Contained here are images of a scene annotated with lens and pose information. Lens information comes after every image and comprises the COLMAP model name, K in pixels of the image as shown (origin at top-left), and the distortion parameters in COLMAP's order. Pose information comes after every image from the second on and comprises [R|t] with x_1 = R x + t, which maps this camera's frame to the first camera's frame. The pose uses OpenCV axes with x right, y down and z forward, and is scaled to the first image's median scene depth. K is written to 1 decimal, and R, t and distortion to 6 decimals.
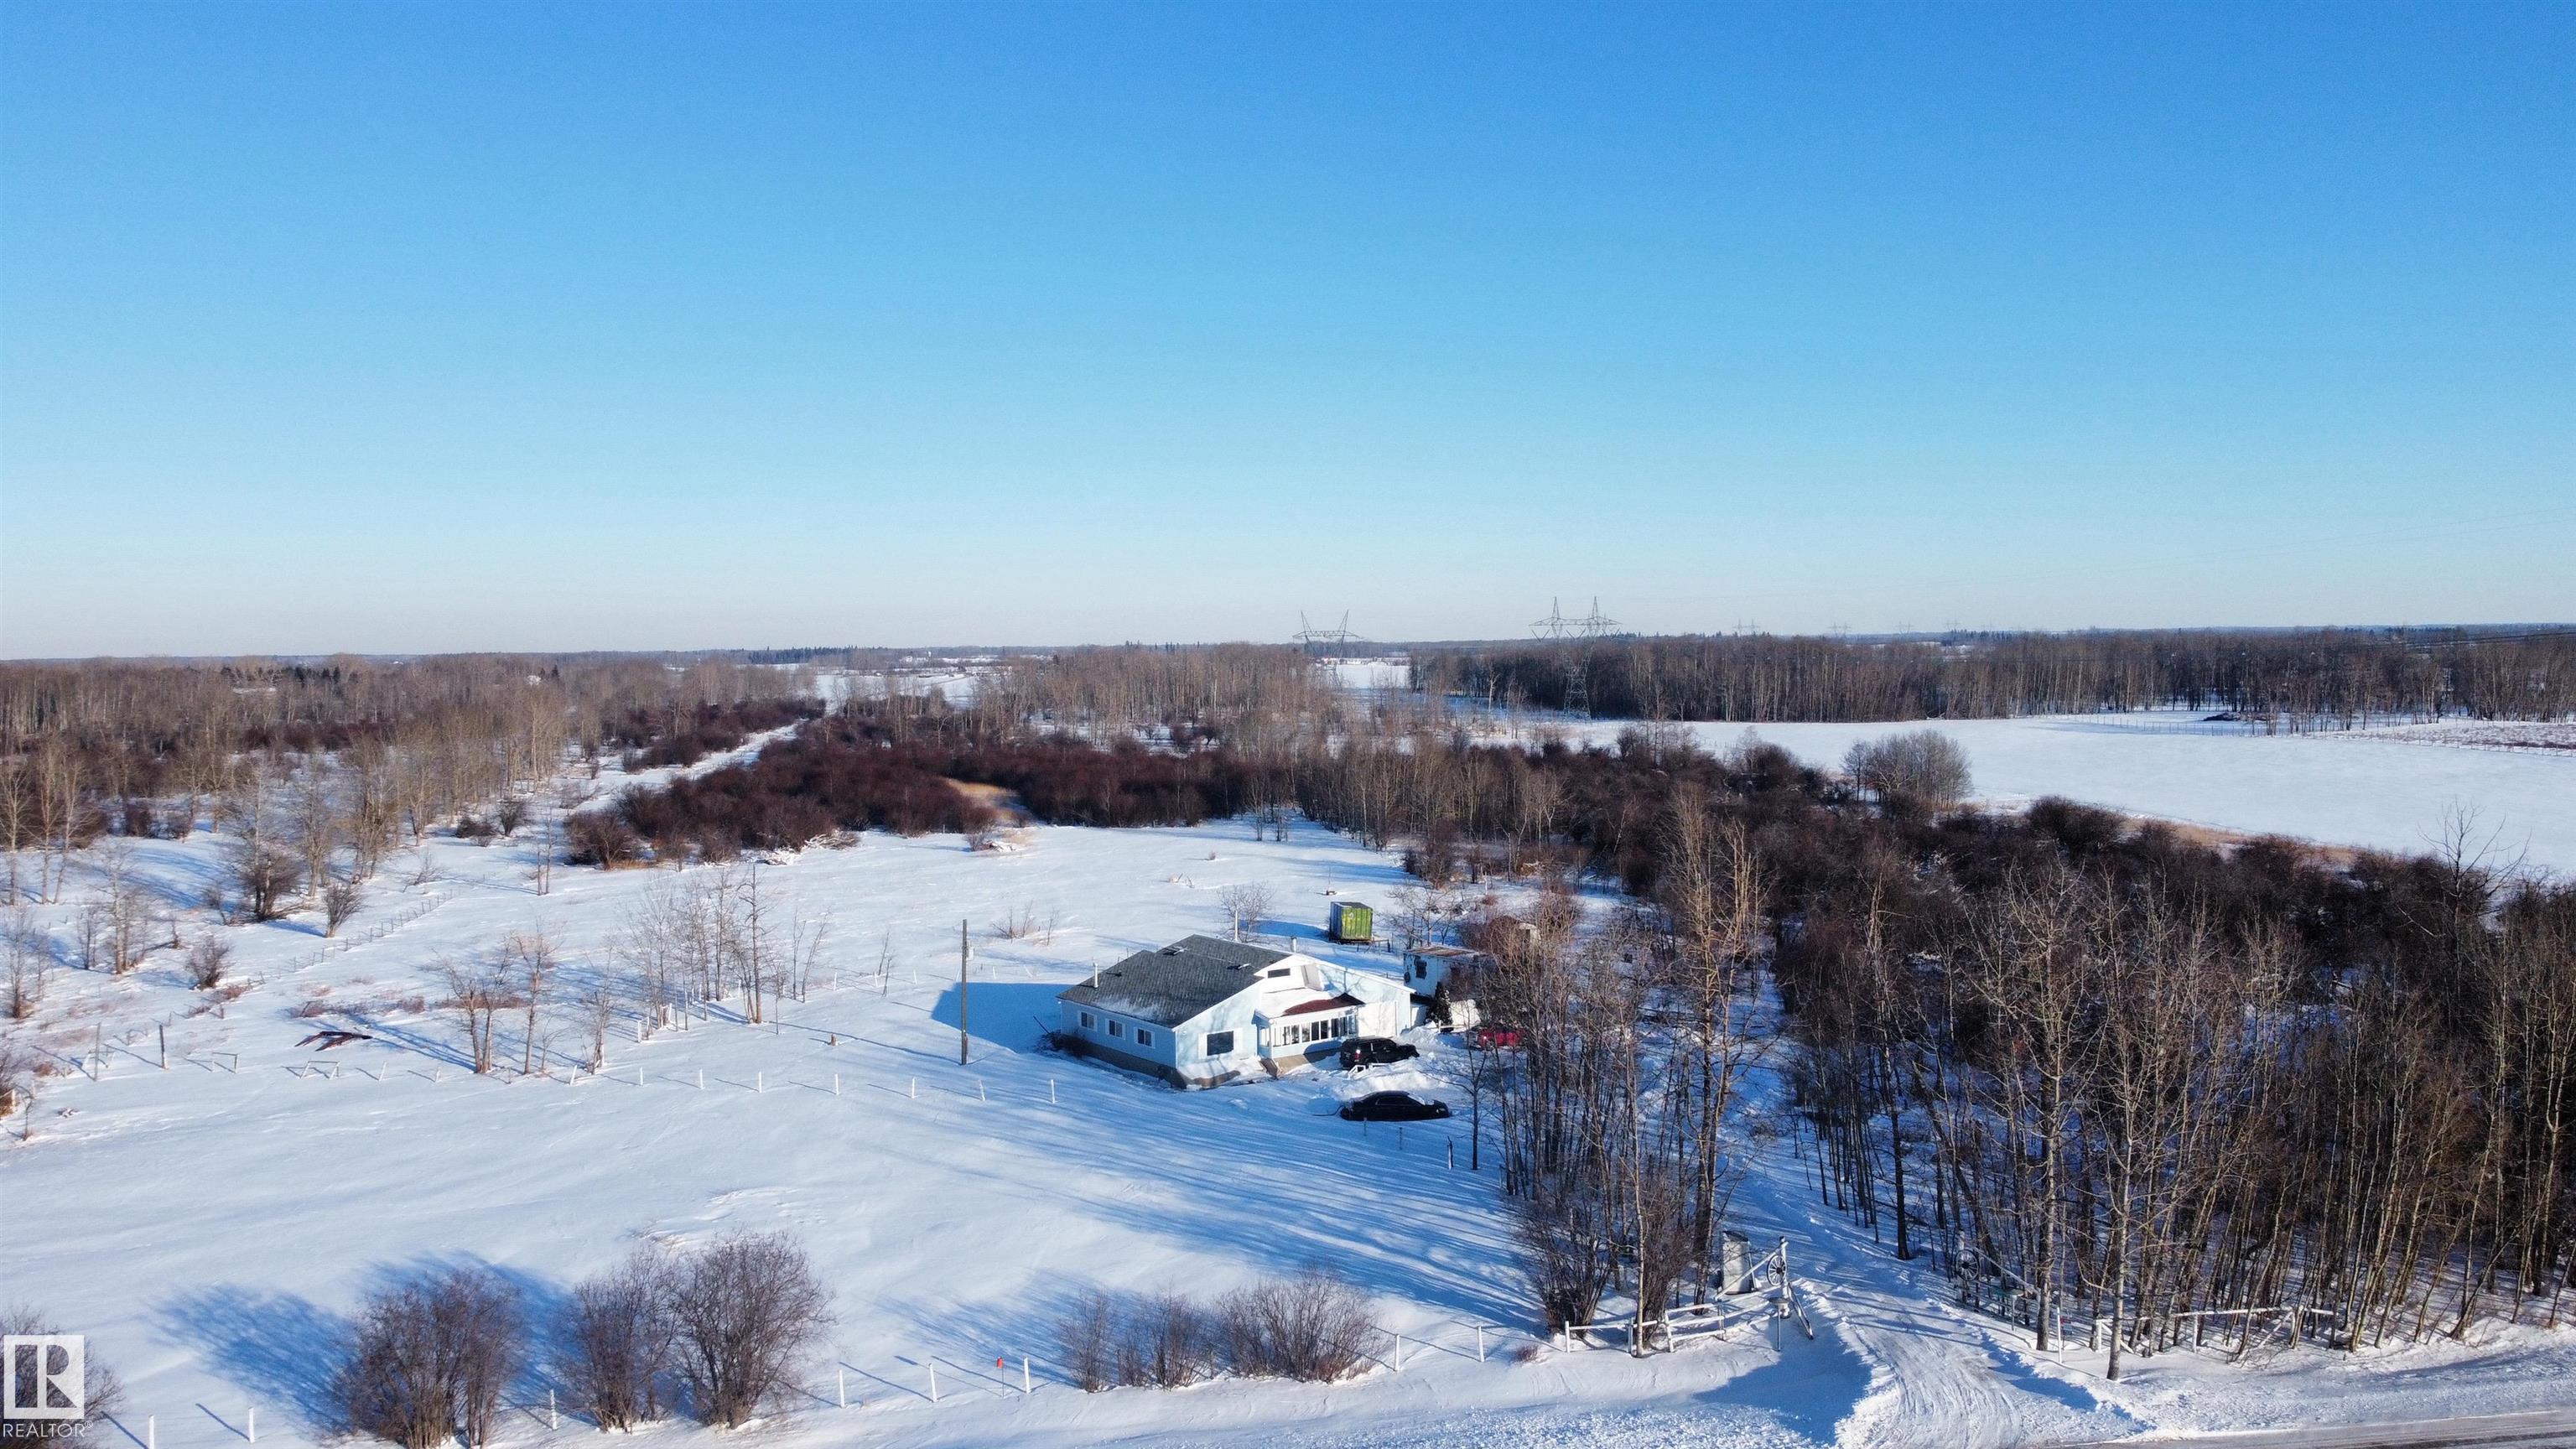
lens RADIAL K [[1943.1, 0, 1288.0], [0, 1943.1, 724.5], [0, 0, 1]] dist [-0.000226, -0.006039]
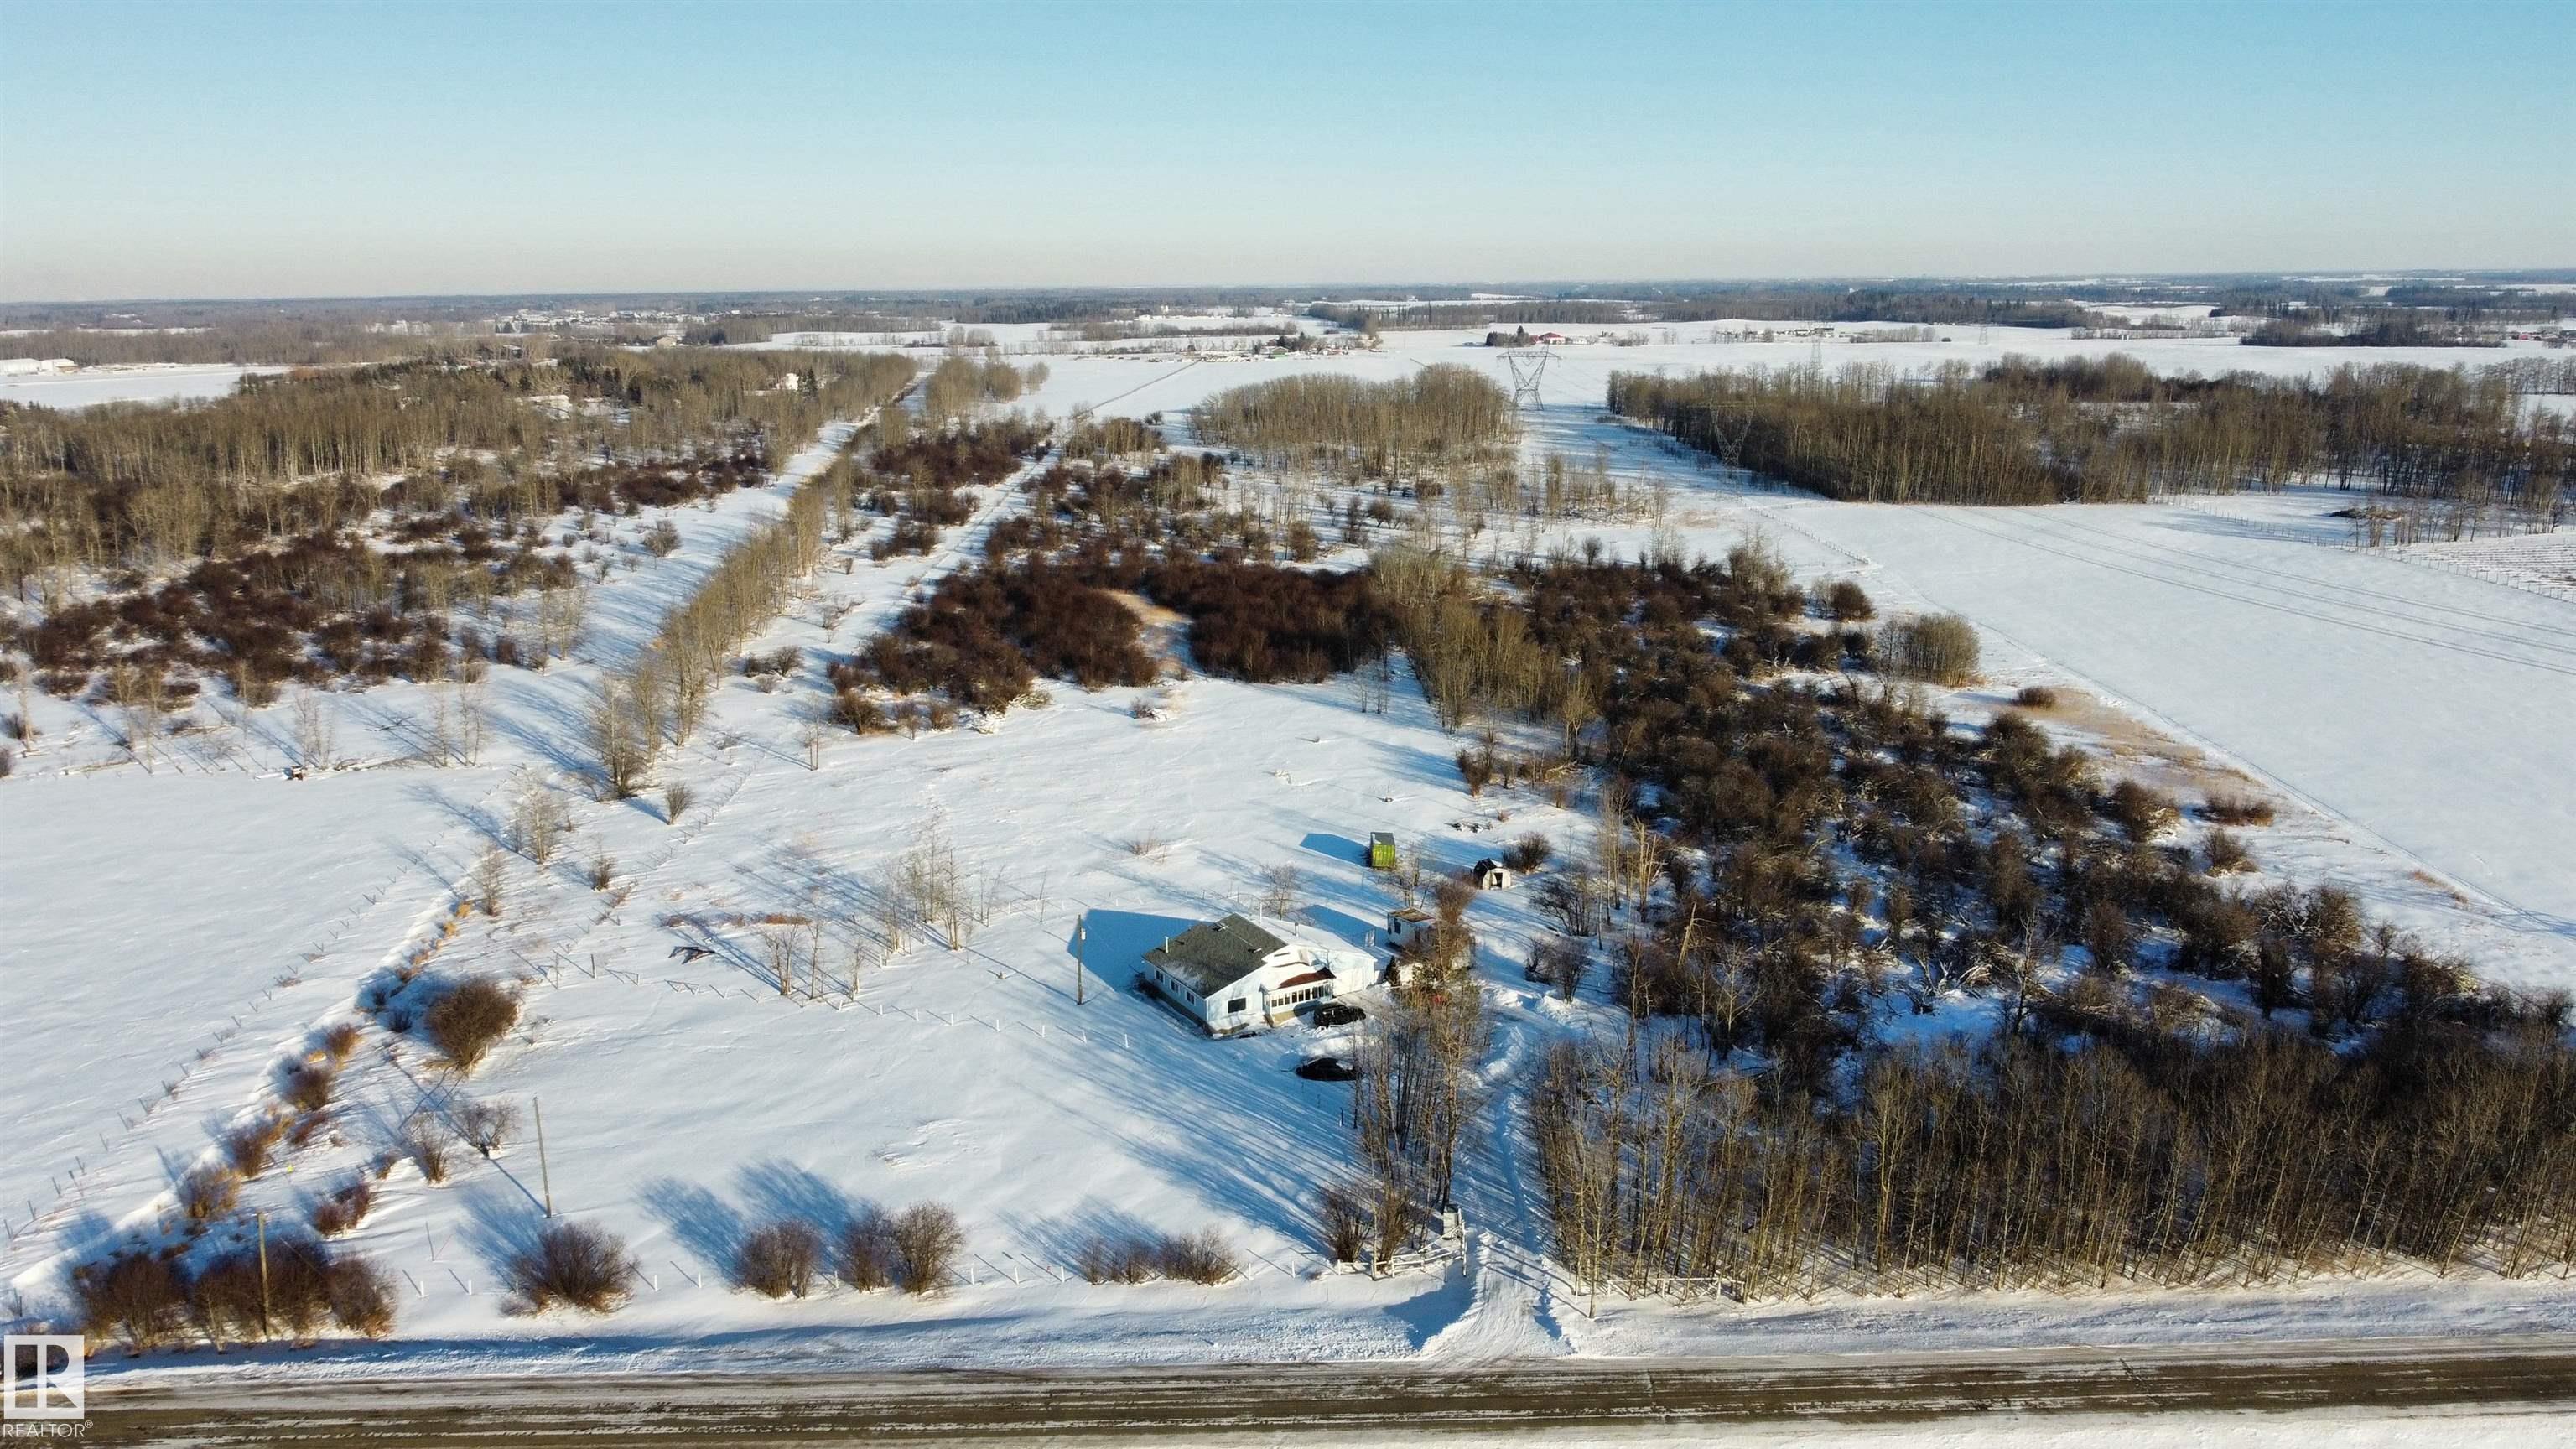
lens RADIAL K [[1943.1, 0, 1288.0], [0, 1943.1, 724.5], [0, 0, 1]] dist [-0.000226, -0.006039]
pose [[0.992299, 0.031352, -0.119836, 0.092512], [-0.008796, 0.982831, 0.184298, -0.172436], [0.123556, -0.181824, 0.975538, -0.240631]]
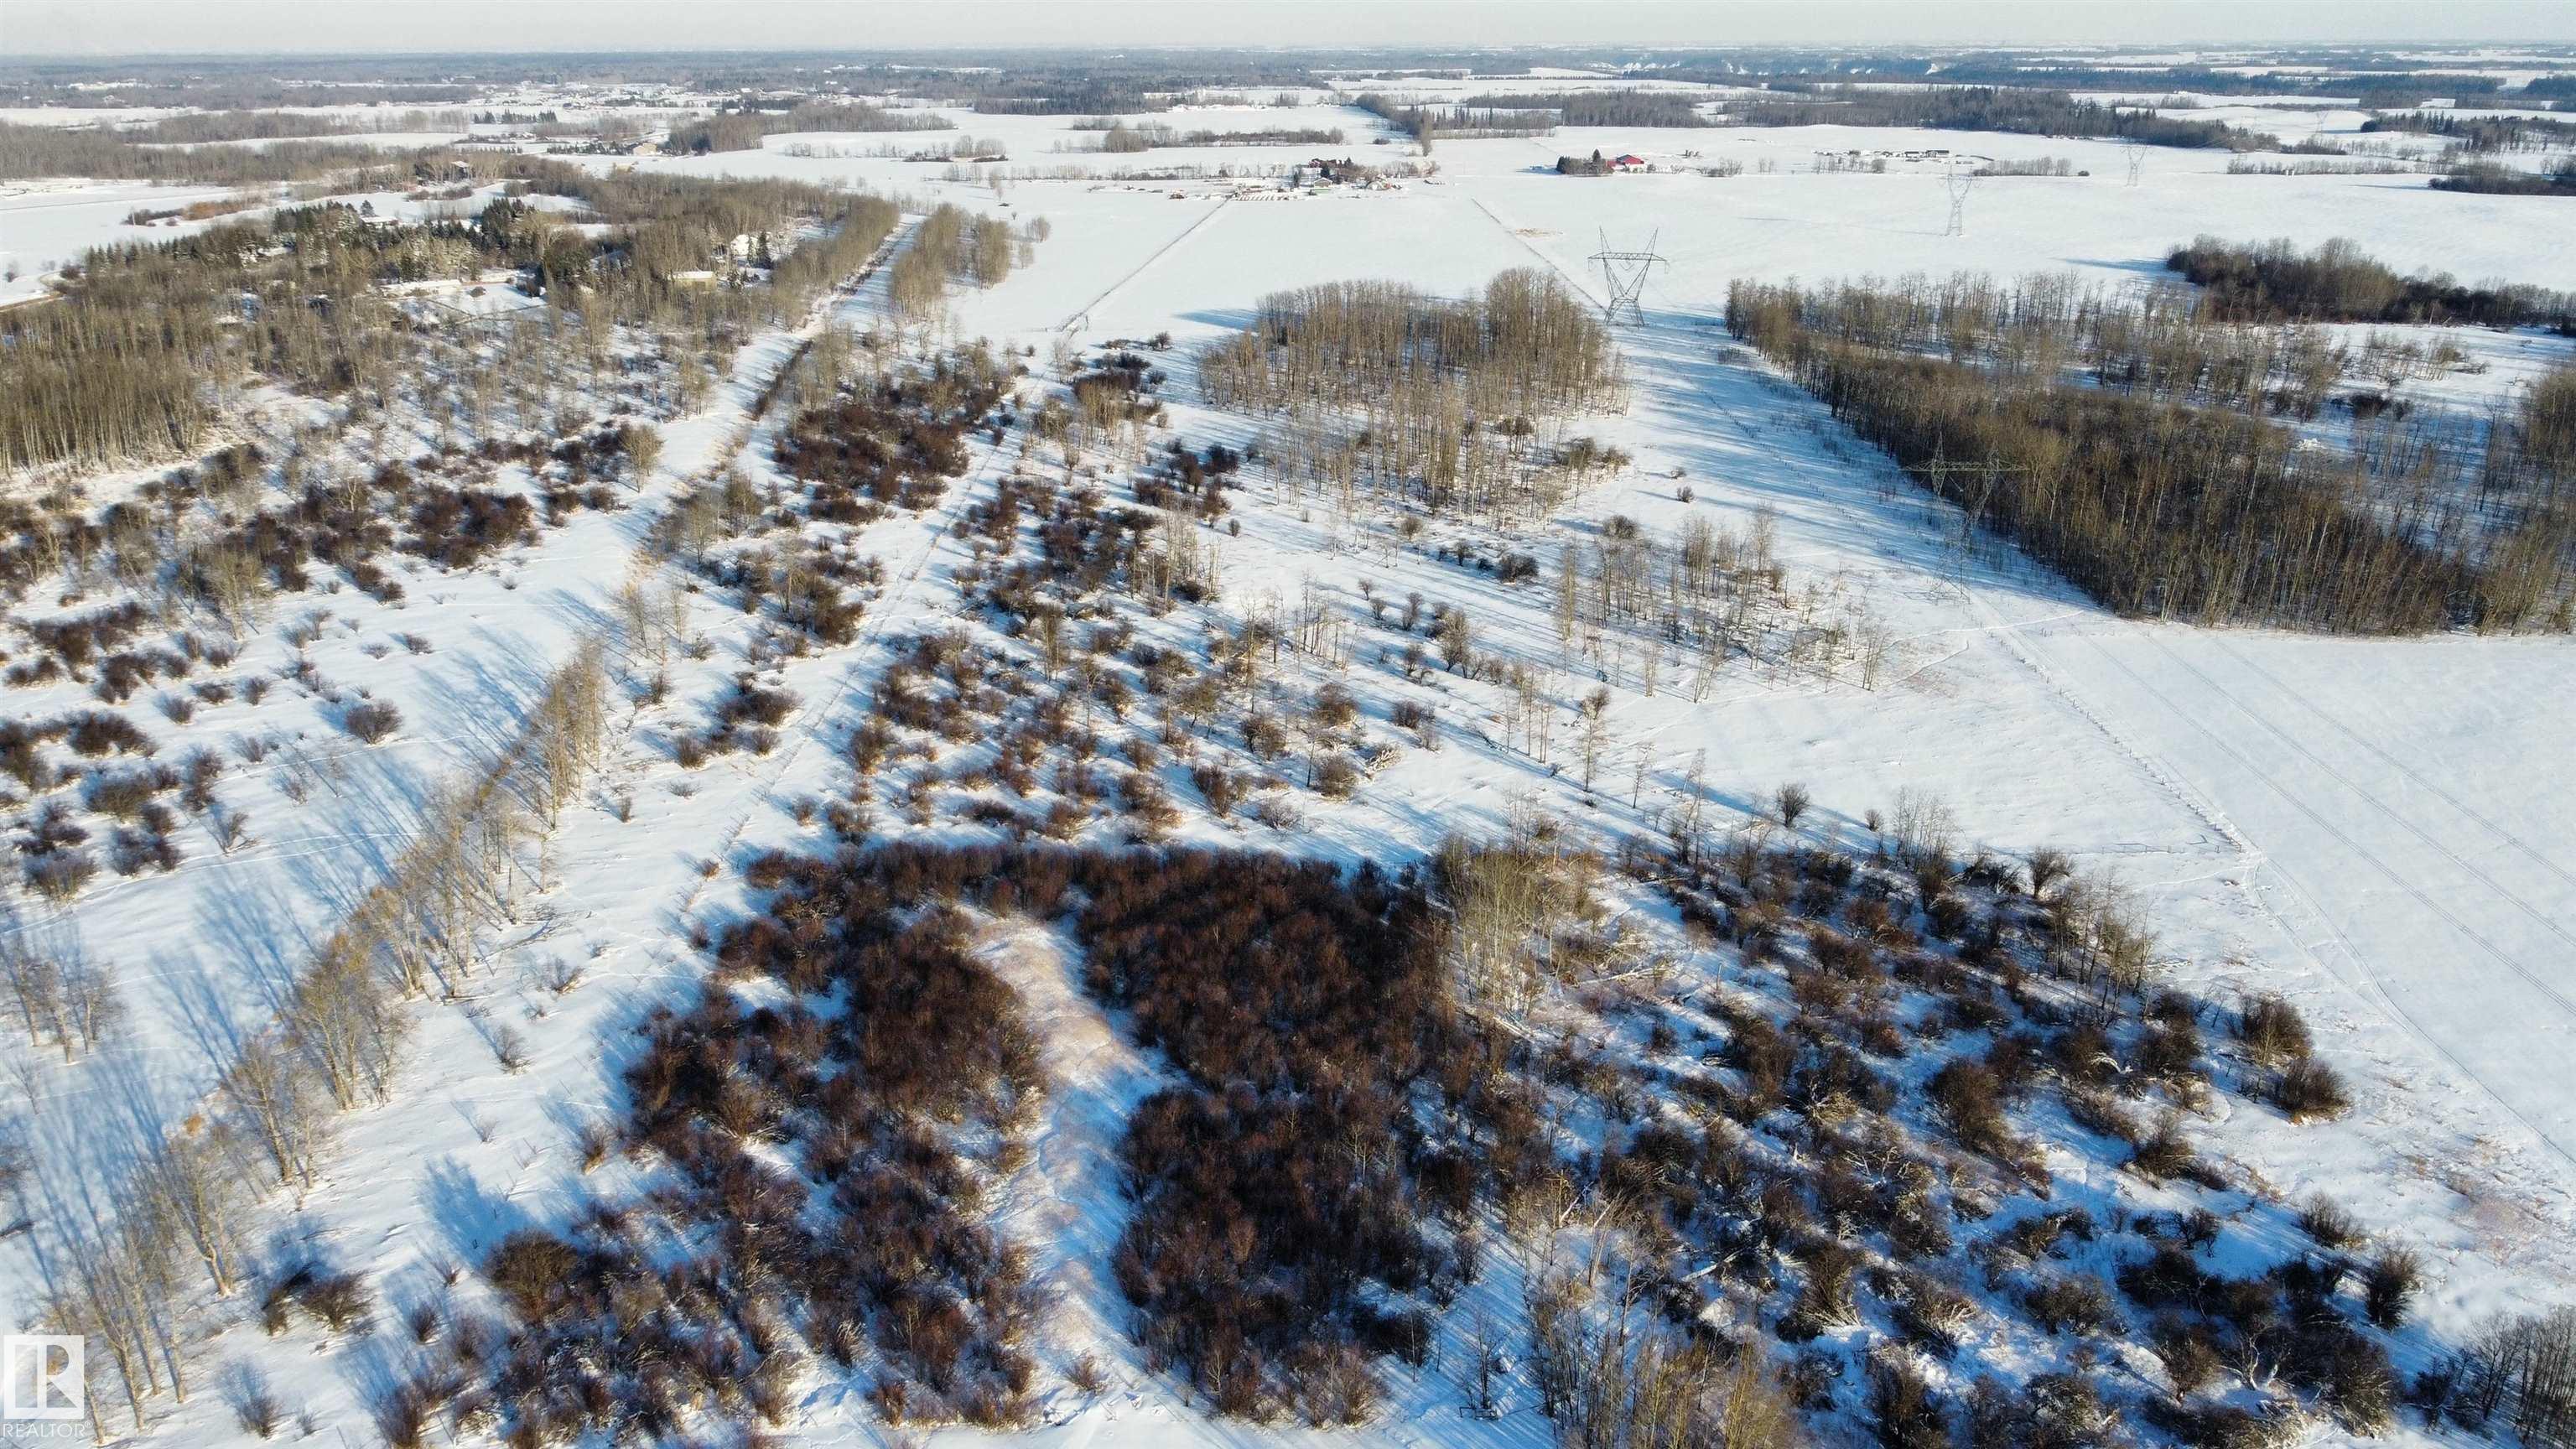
lens RADIAL K [[1943.1, 0, 1288.0], [0, 1943.1, 724.5], [0, 0, 1]] dist [-0.000226, -0.006039]
pose [[0.989026, 0.060432, -0.134820, 0.001384], [-0.017885, 0.954780, 0.296774, -0.400598], [0.146658, -0.291106, 0.945383, 0.550424]]
